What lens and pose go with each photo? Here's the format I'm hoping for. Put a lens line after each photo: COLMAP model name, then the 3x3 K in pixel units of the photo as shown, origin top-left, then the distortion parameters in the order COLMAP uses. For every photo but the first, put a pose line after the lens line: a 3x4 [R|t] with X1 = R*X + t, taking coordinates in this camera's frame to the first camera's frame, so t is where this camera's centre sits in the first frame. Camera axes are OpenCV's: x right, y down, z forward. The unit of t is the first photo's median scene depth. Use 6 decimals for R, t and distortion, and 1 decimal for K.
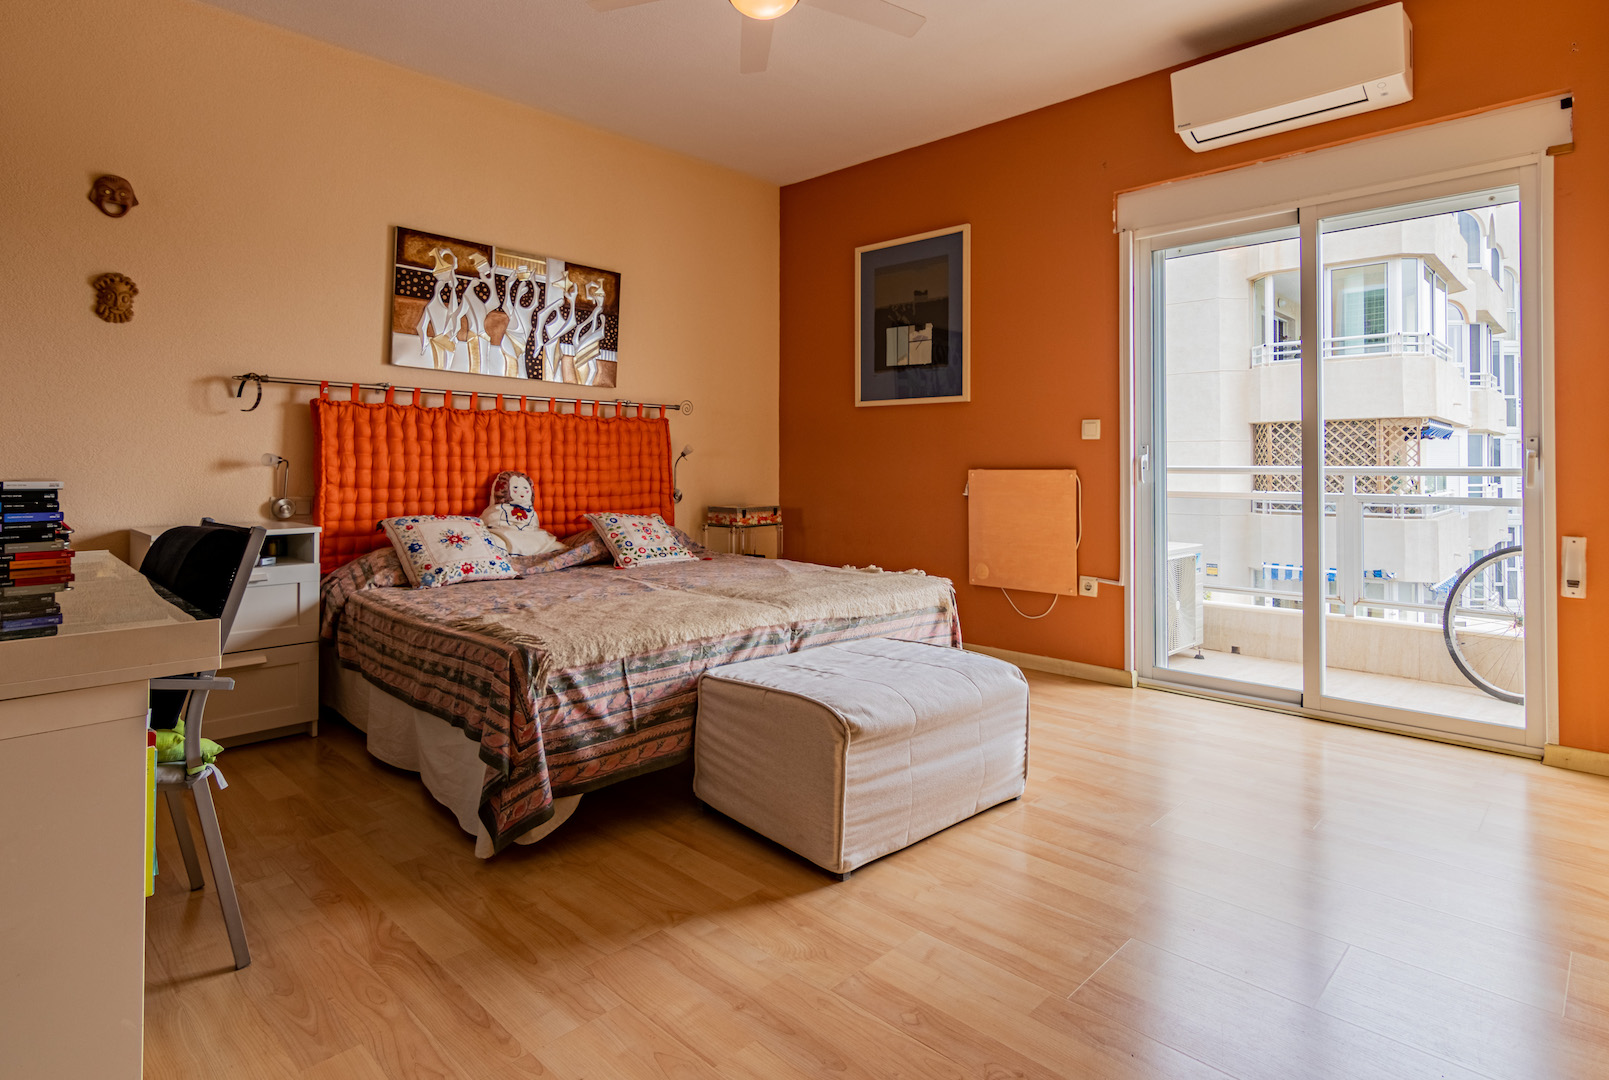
lens RADIAL K [[849.5, 0, 811.9], [0, 849.5, 442.4], [0, 0, 1]] dist [-0.006280, 0.004819]
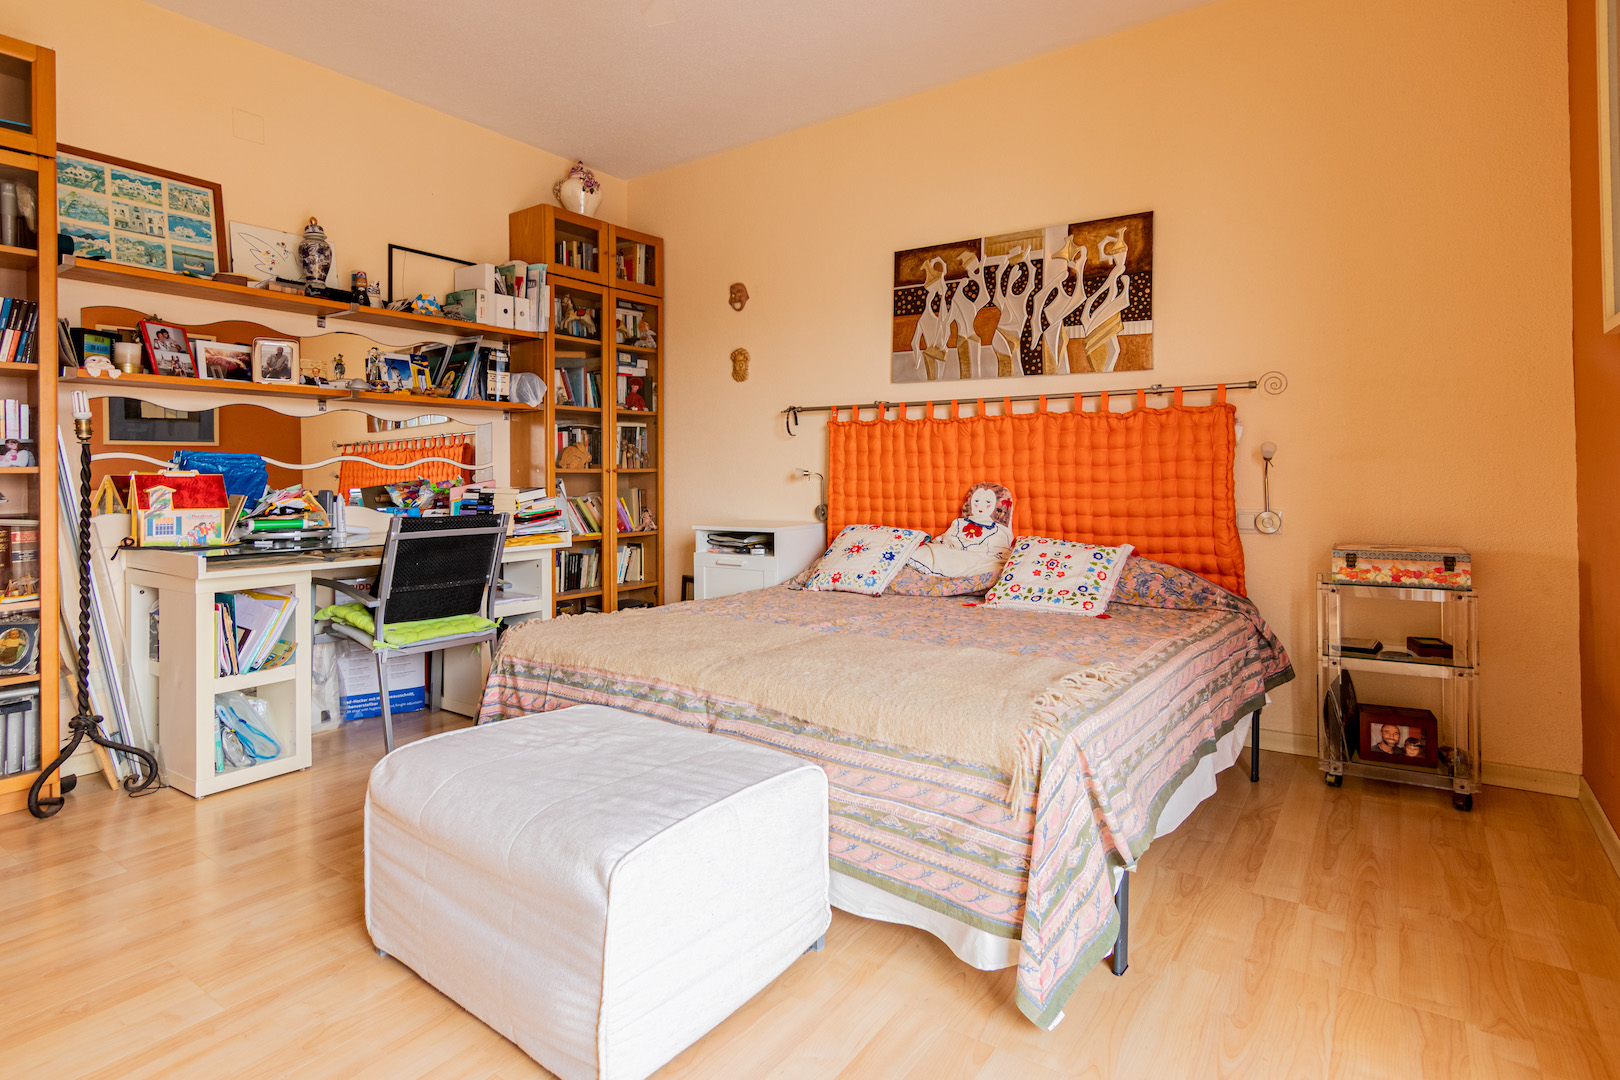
lens RADIAL K [[855.3, 0, 826.0], [0, 855.3, 463.6], [0, 0, 1]] dist [-0.006280, 0.004819]
pose [[0.156716, -0.014808, -0.987533, 0.538198], [0.034674, 0.999354, -0.009483, 0.016912], [0.987035, -0.032755, 0.157128, 0.721375]]
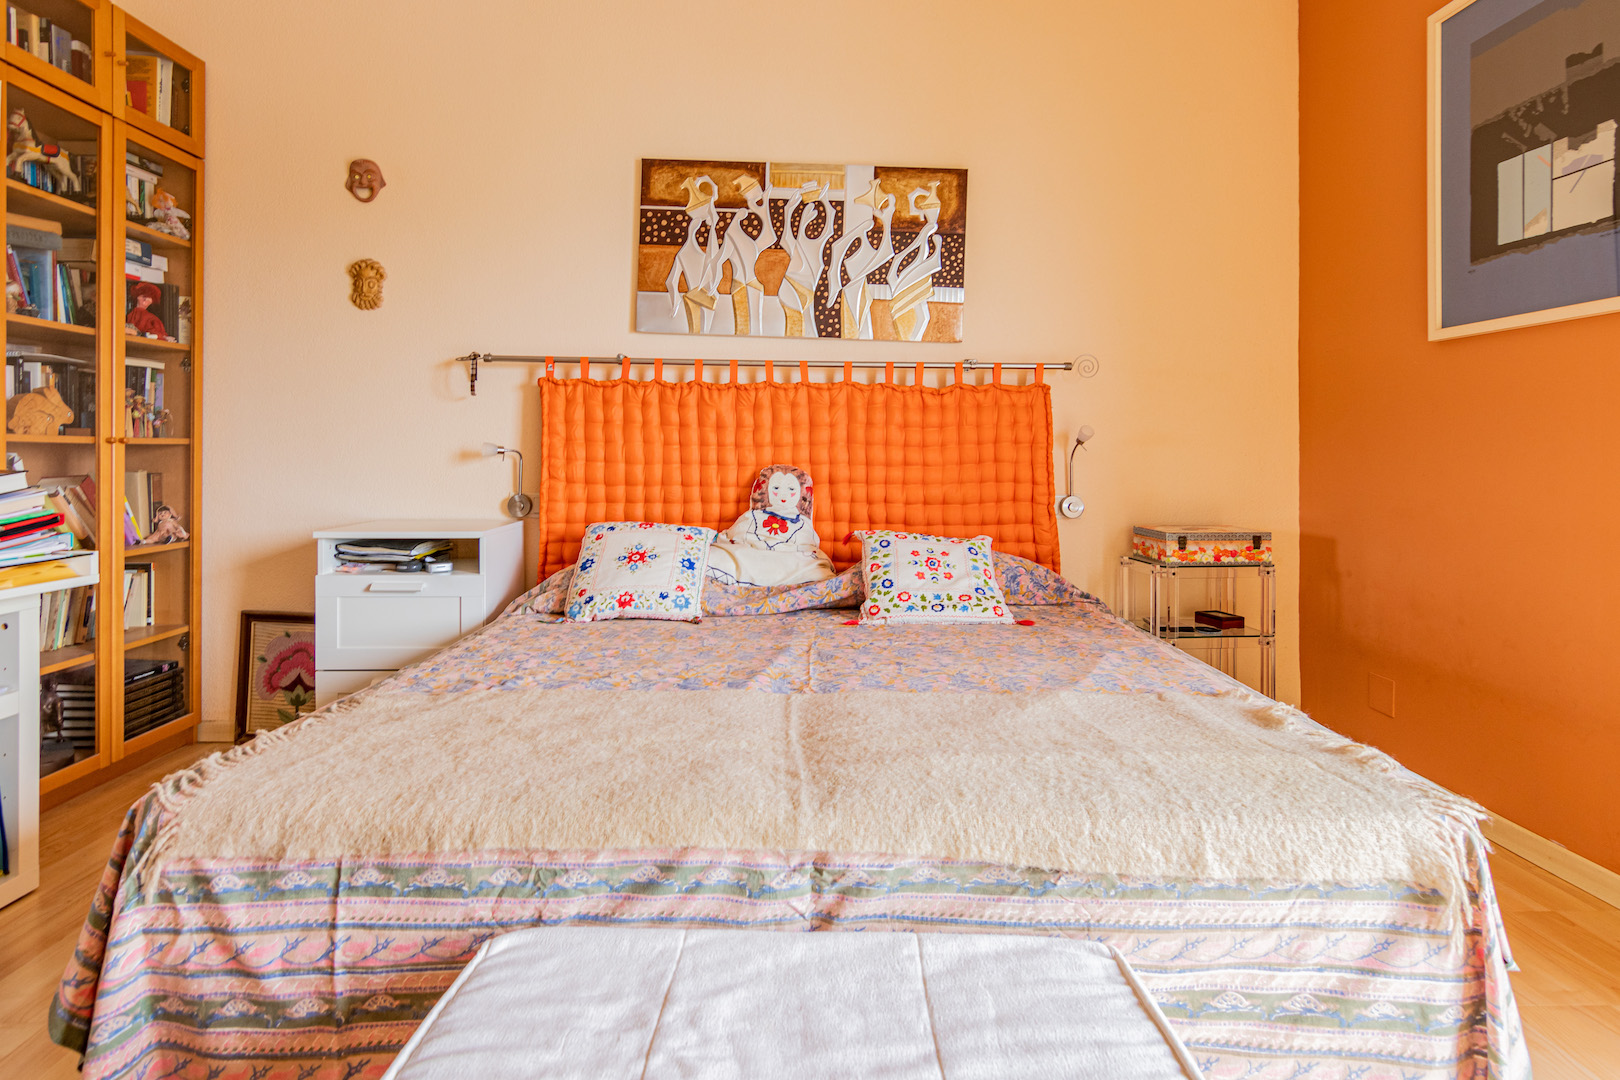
lens RADIAL K [[855.3, 0, 814.4], [0, 855.3, 455.5], [0, 0, 1]] dist [-0.006280, 0.004819]
pose [[0.713456, 0.002405, -0.700696, 0.188914], [0.014754, 0.999721, 0.018454, 0.012737], [0.700544, -0.023504, 0.713222, 0.519844]]
